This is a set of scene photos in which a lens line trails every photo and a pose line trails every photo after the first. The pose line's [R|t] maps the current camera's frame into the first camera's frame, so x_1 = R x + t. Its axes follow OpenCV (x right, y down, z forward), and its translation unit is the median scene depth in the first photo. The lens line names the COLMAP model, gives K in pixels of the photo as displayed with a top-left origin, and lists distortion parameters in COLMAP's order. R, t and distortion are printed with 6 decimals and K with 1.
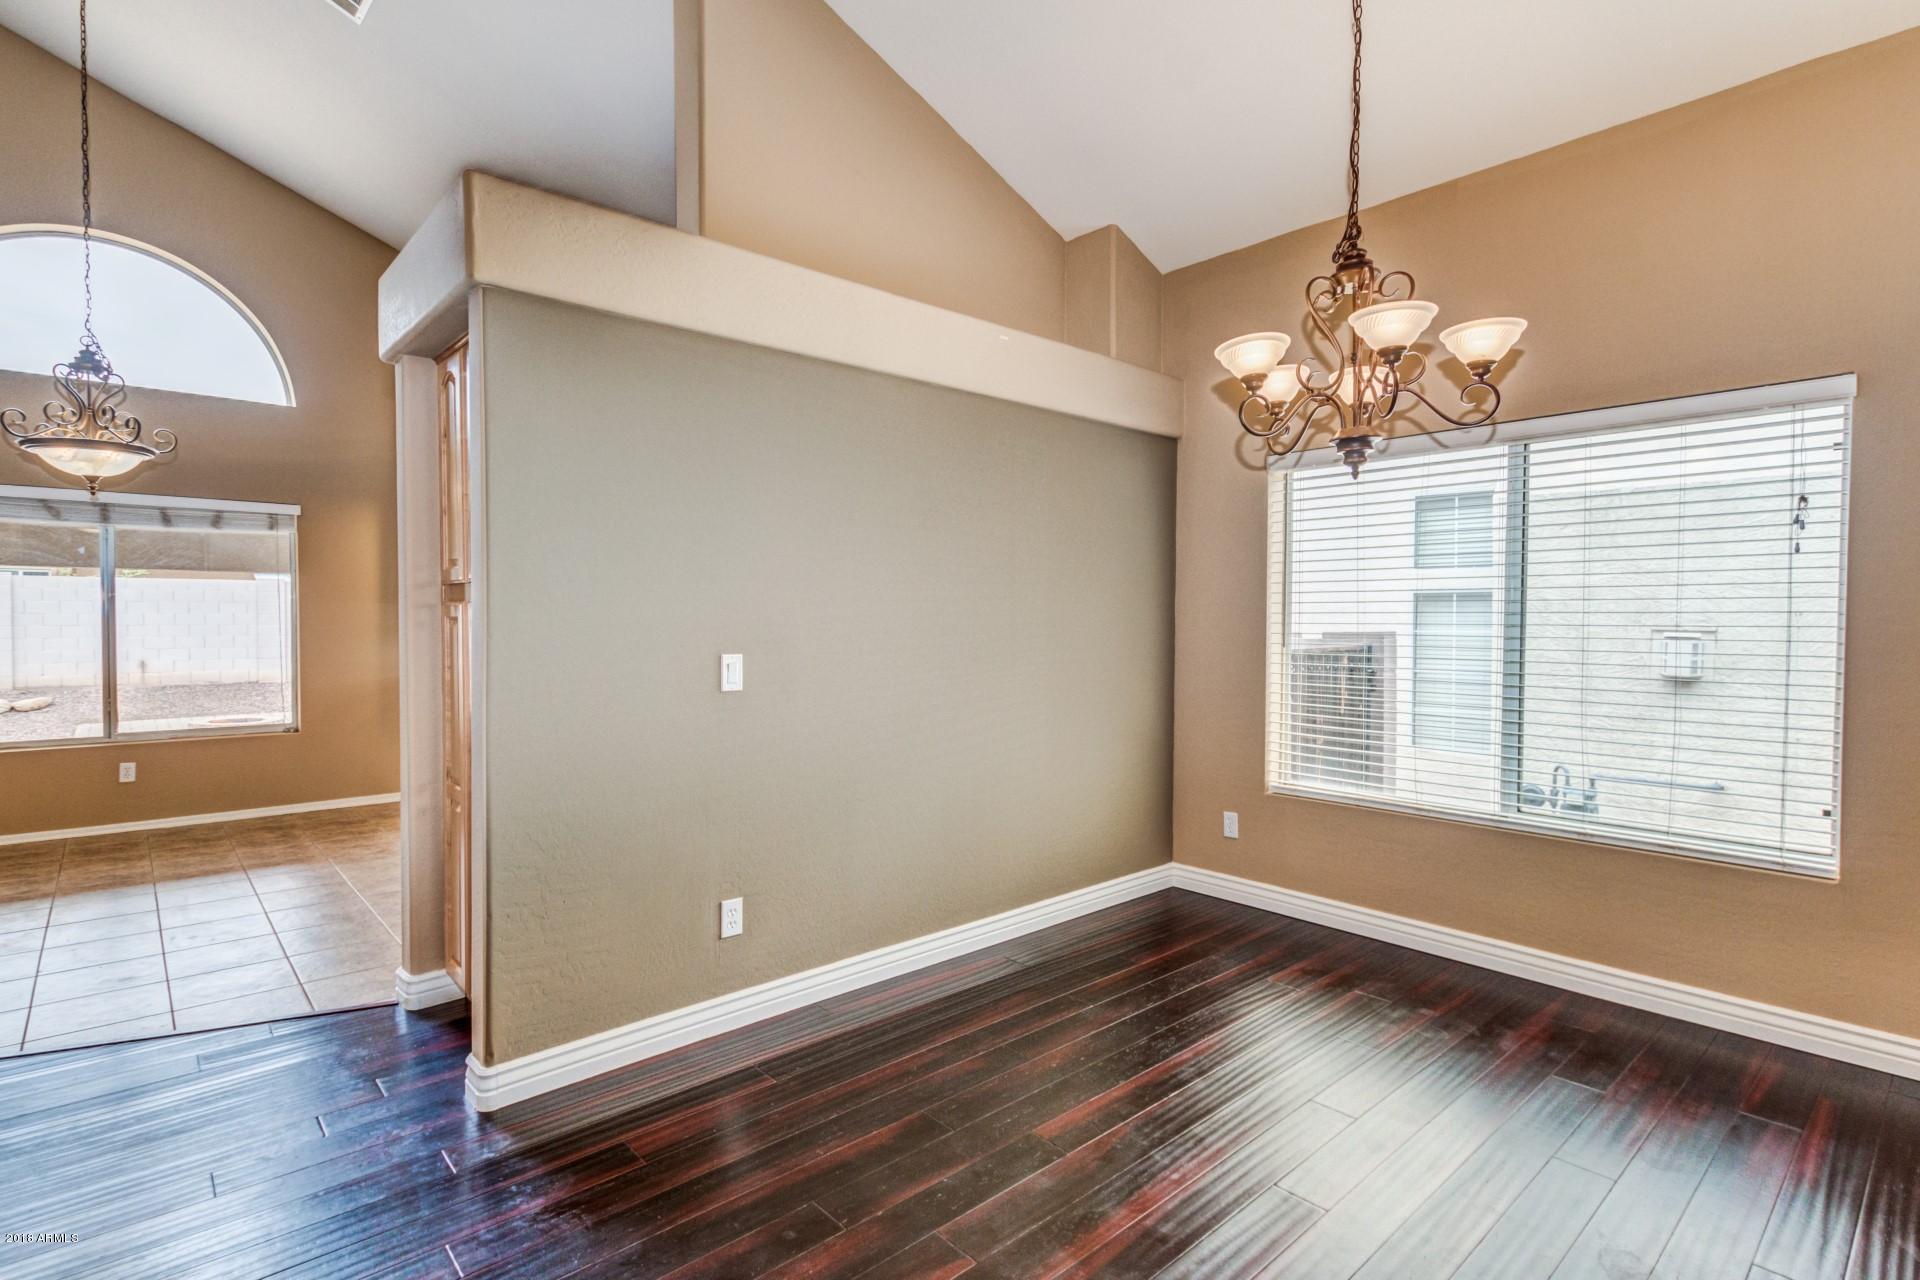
lens RADIAL K [[900.5, 0, 975.9], [0, 900.5, 635.6], [0, 0, 1]] dist [0.009374, 0.000217]
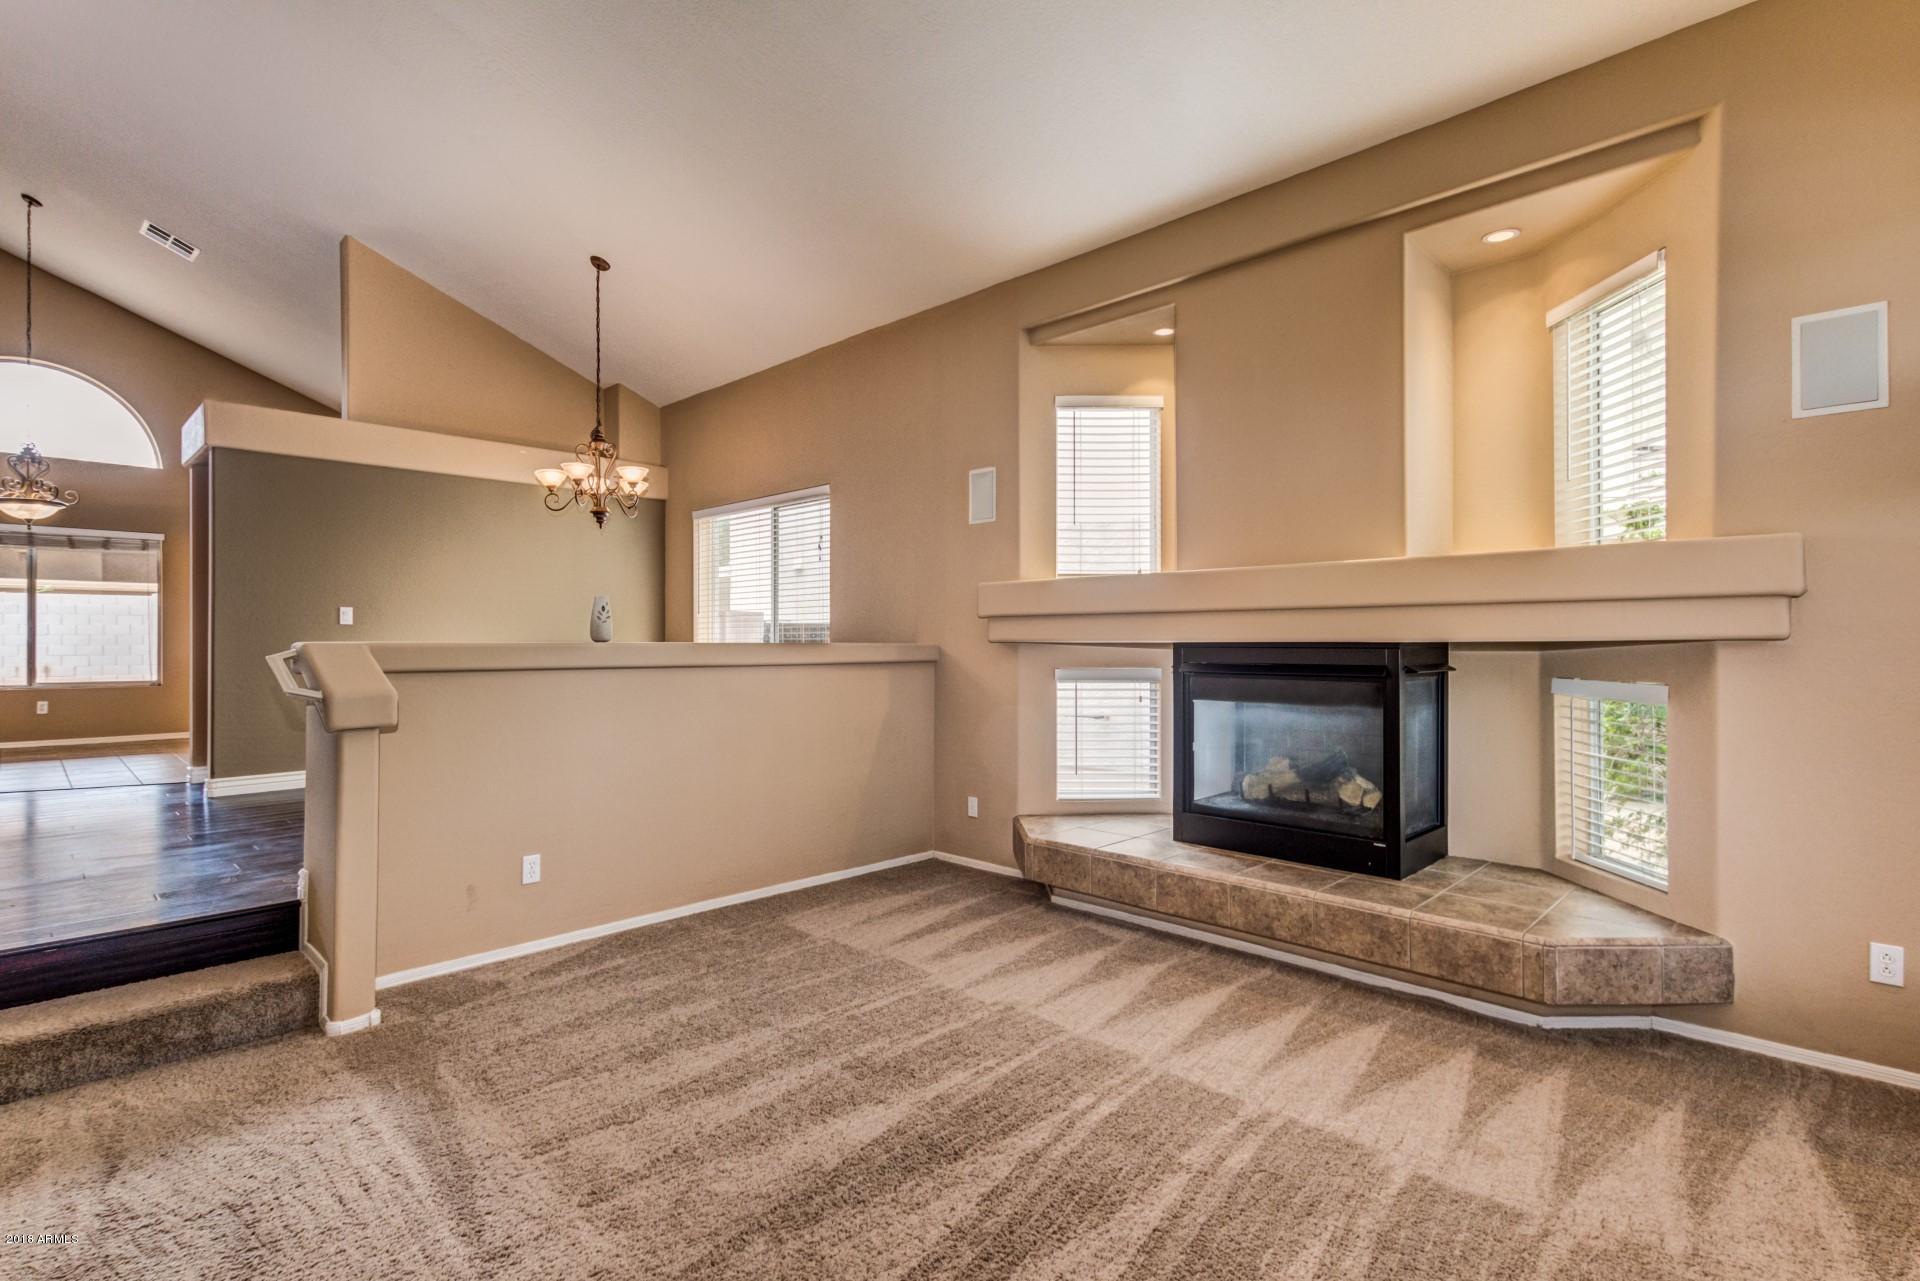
lens RADIAL K [[900.5, 0, 941.4], [0, 900.5, 642.1], [0, 0, 1]] dist [0.009374, 0.000217]
pose [[0.999295, -0.000804, 0.037544, 0.597568], [0.001698, 0.999715, -0.023797, 0.088717], [-0.037514, 0.023844, 0.999012, -0.674147]]
